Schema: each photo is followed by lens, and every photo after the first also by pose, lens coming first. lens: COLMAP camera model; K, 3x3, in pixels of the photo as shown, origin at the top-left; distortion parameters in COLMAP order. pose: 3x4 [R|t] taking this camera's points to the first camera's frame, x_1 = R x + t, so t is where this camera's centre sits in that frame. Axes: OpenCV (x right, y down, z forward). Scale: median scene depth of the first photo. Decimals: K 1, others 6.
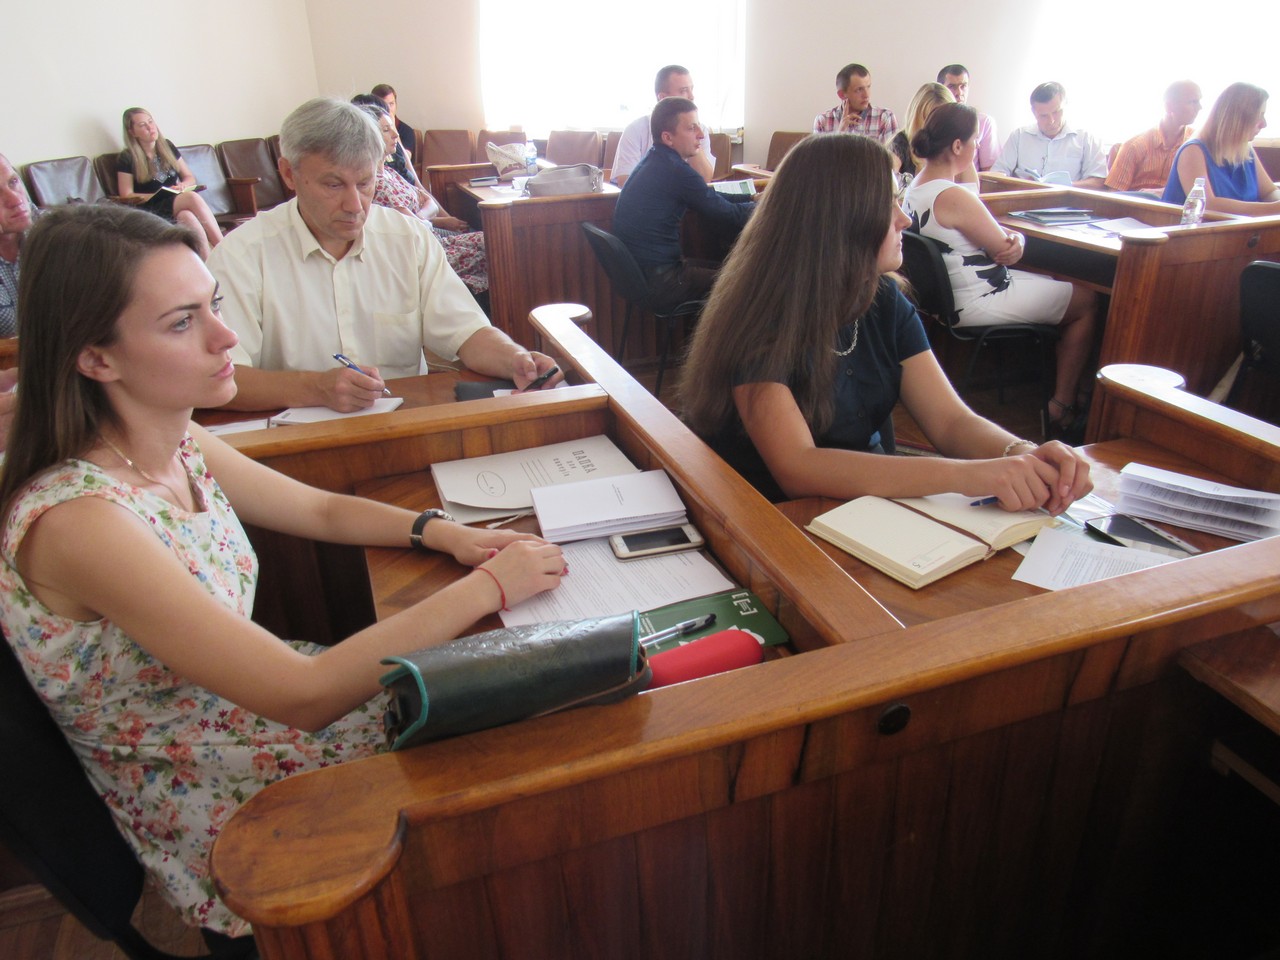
lens RADIAL K [[953.5, 0, 640.0], [0, 953.5, 480.0], [0, 0, 1]] dist [-0.007238, -0.003524]
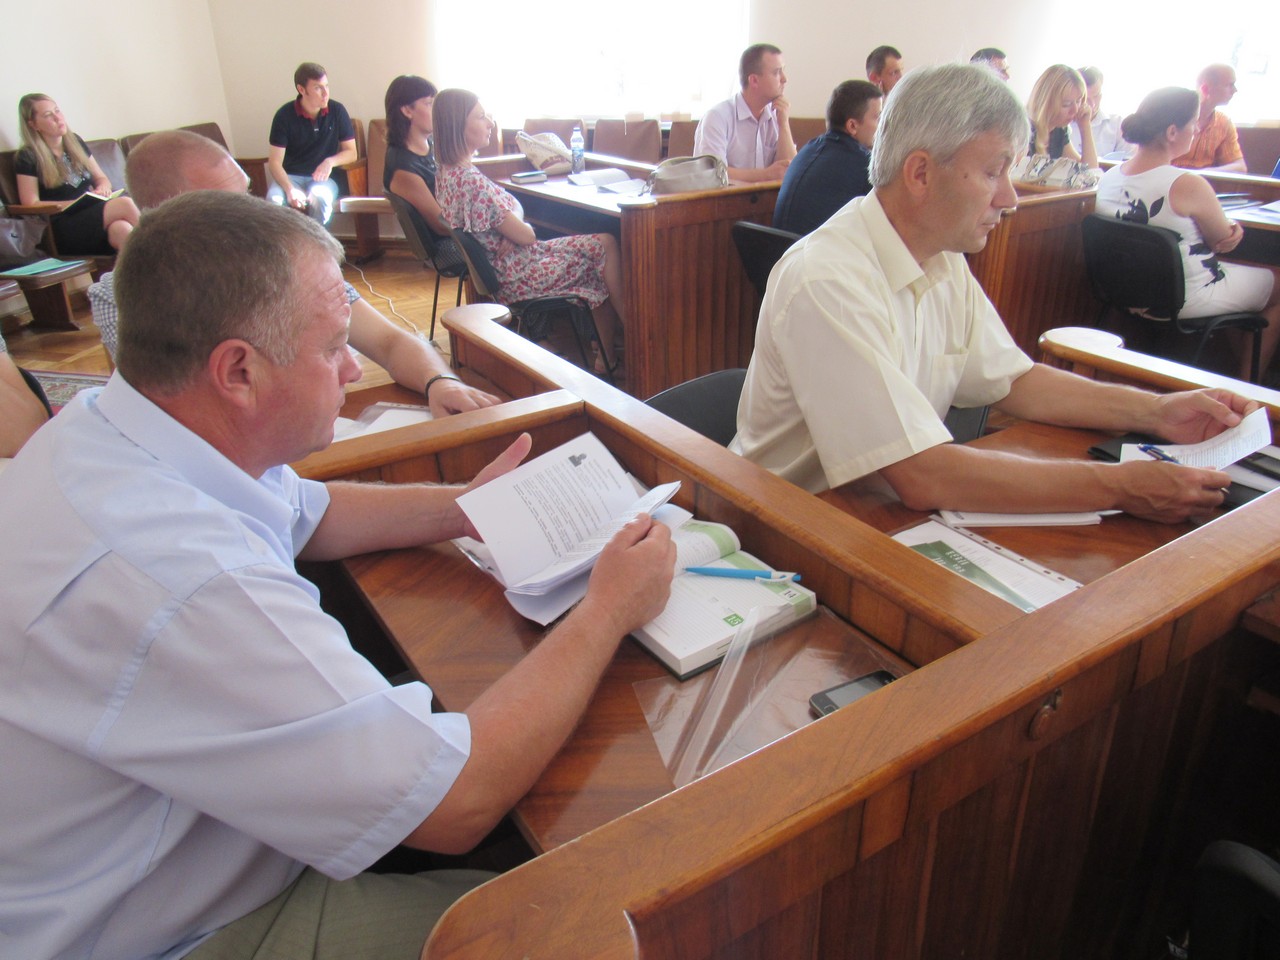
lens RADIAL K [[932.2, 0, 640.0], [0, 932.2, 480.0], [0, 0, 1]] dist [-0.005716, -0.004067]
pose [[0.968009, -0.097421, 0.231229, -0.333478], [0.093047, 0.995216, 0.029776, -0.060174], [-0.233024, -0.007308, 0.972443, 0.163616]]
